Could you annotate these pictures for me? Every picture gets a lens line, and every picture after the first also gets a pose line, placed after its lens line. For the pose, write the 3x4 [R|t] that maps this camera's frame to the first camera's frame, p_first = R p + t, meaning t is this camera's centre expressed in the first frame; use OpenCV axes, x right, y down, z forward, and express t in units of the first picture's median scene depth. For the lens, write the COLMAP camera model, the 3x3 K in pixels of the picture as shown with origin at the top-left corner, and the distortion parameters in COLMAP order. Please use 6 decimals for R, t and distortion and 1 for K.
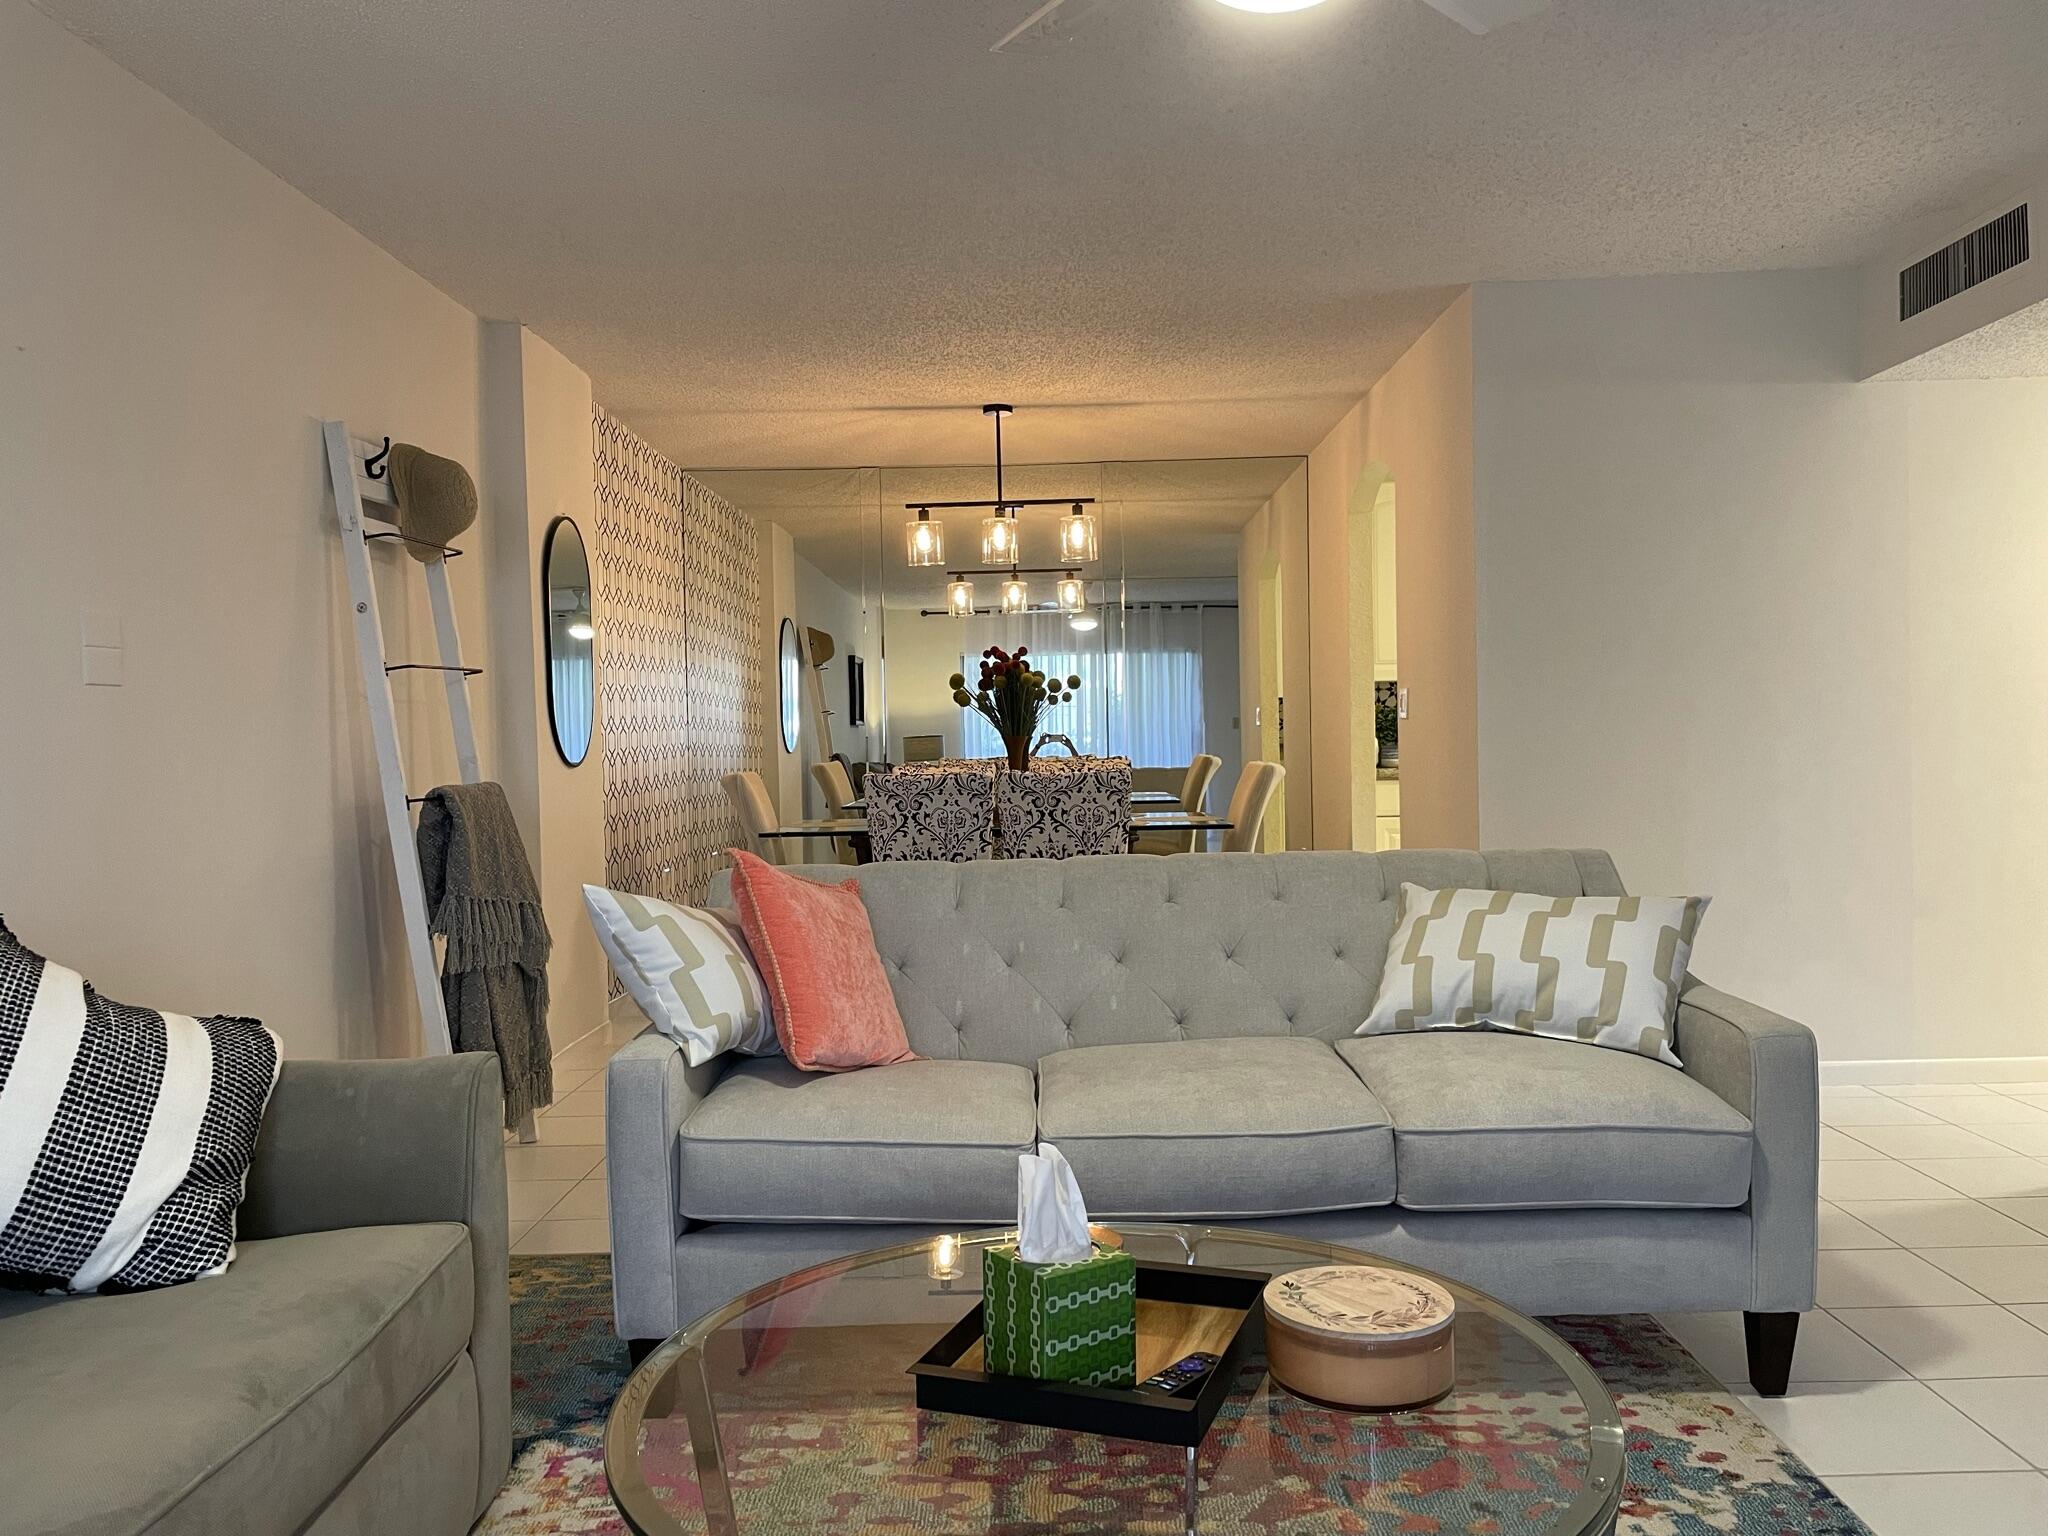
lens RADIAL K [[1536.0, 0, 1023.0], [0, 1536.0, 831.9], [0, 0, 1]] dist [0.123254, -0.174564]
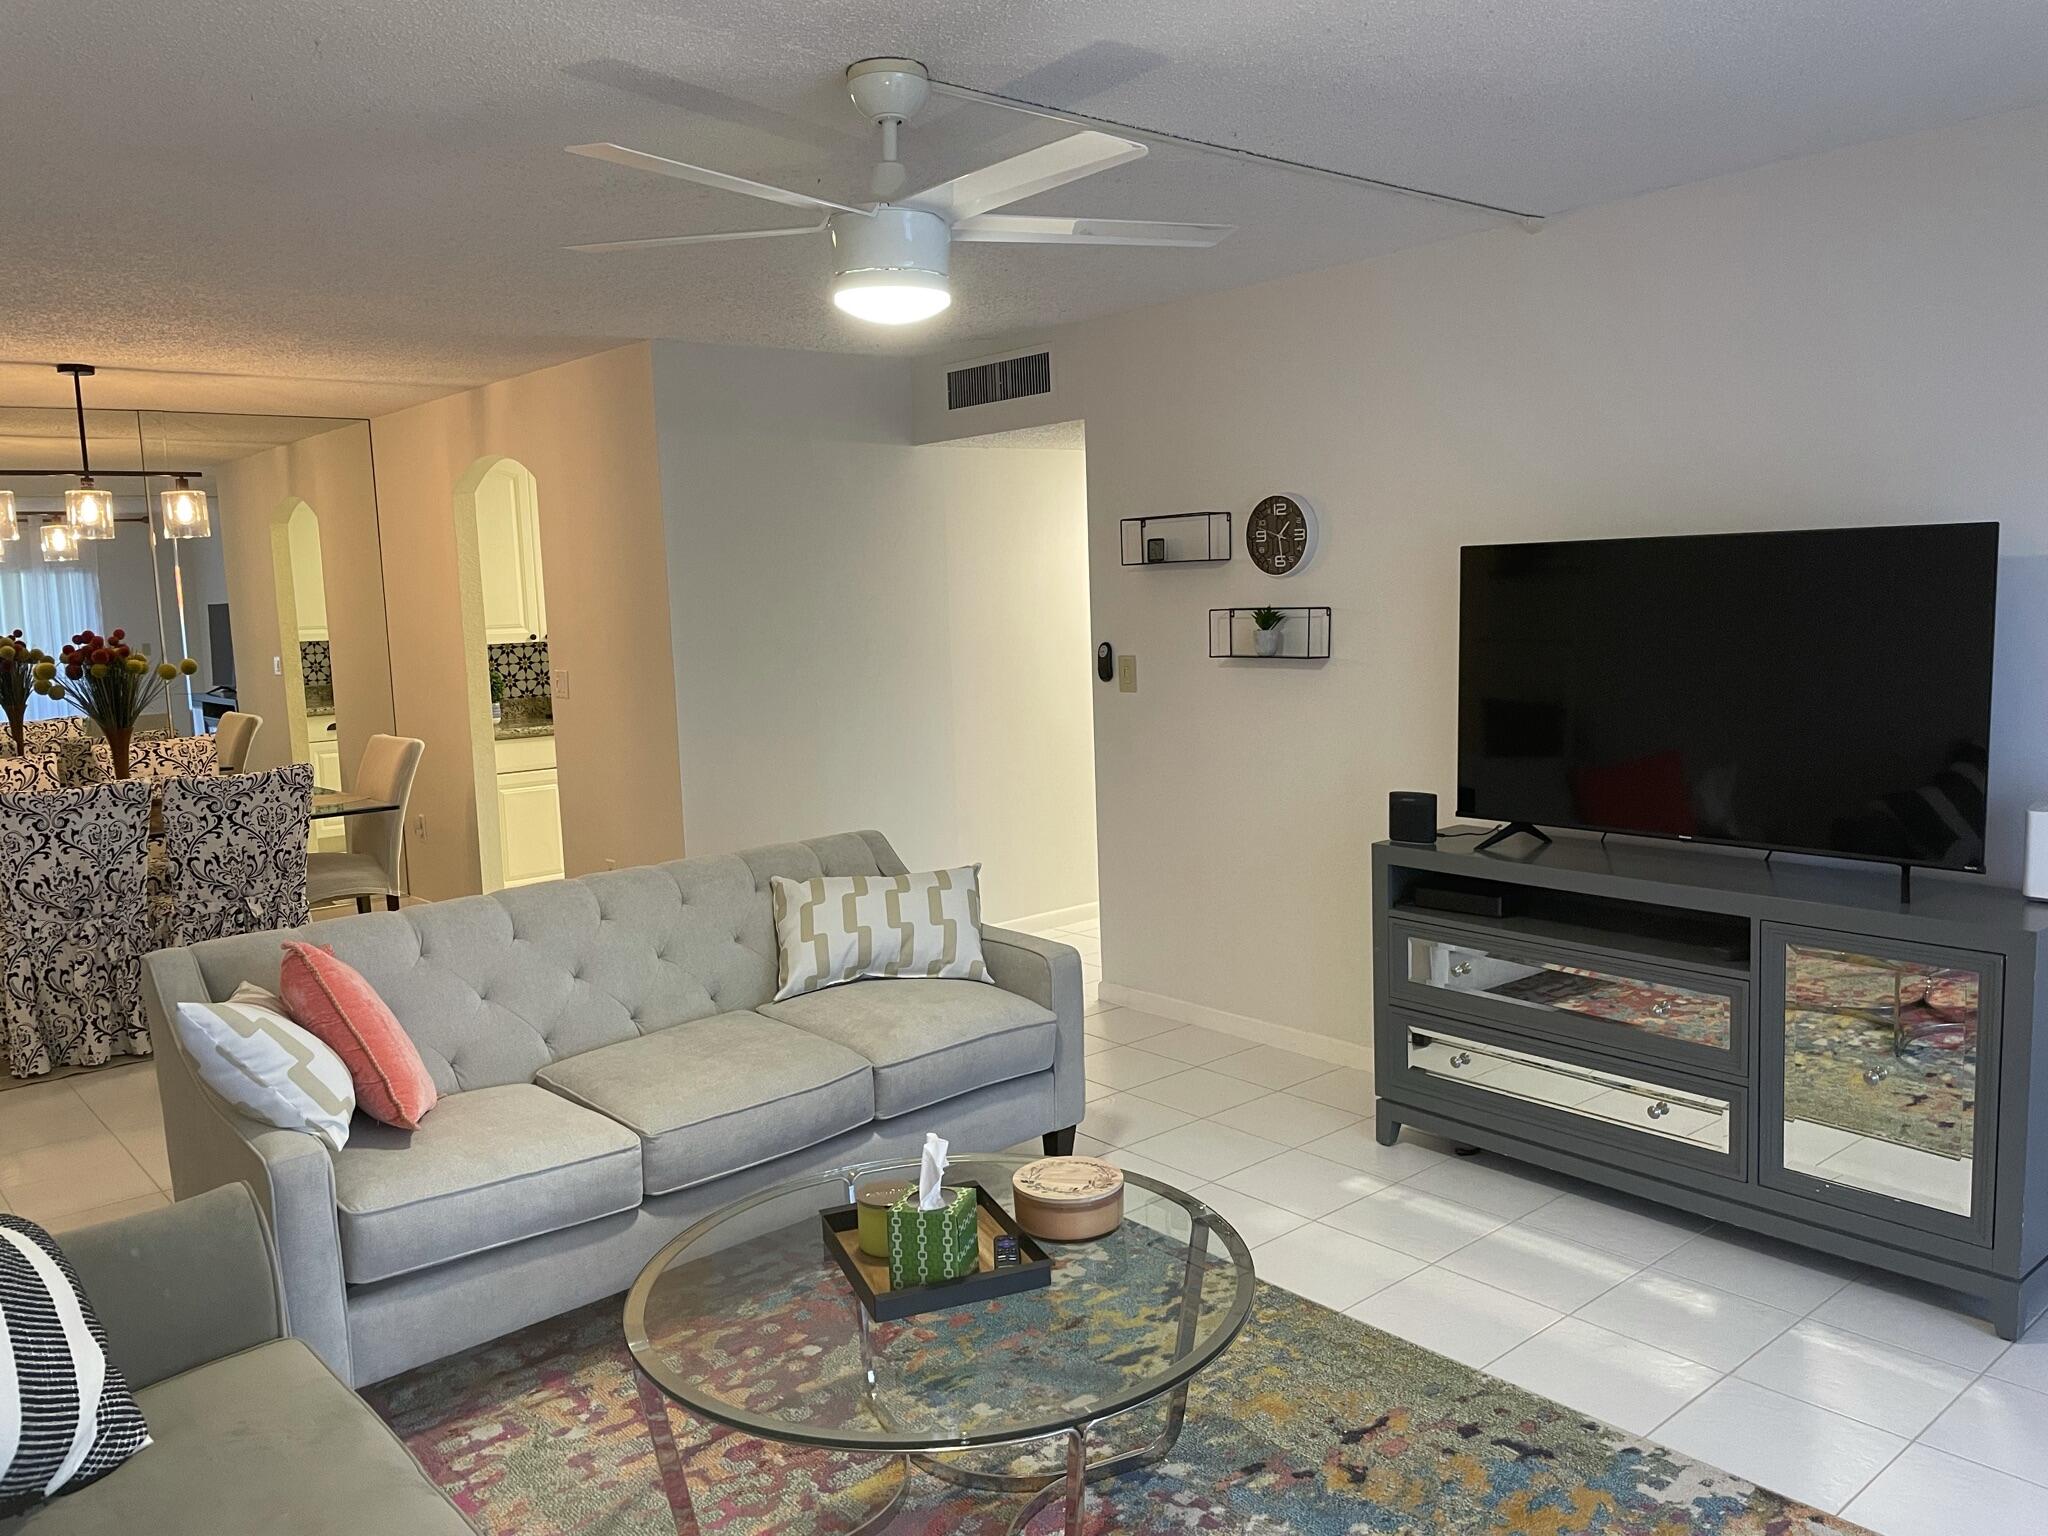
lens RADIAL K [[1536.0, 0, 1023.0], [0, 1536.0, 831.9], [0, 0, 1]] dist [0.123254, -0.174564]
pose [[0.747958, -0.110822, 0.654429, -0.472154], [0.061571, 0.993296, 0.097835, -0.127073], [-0.660884, -0.032883, 0.749767, -0.107187]]
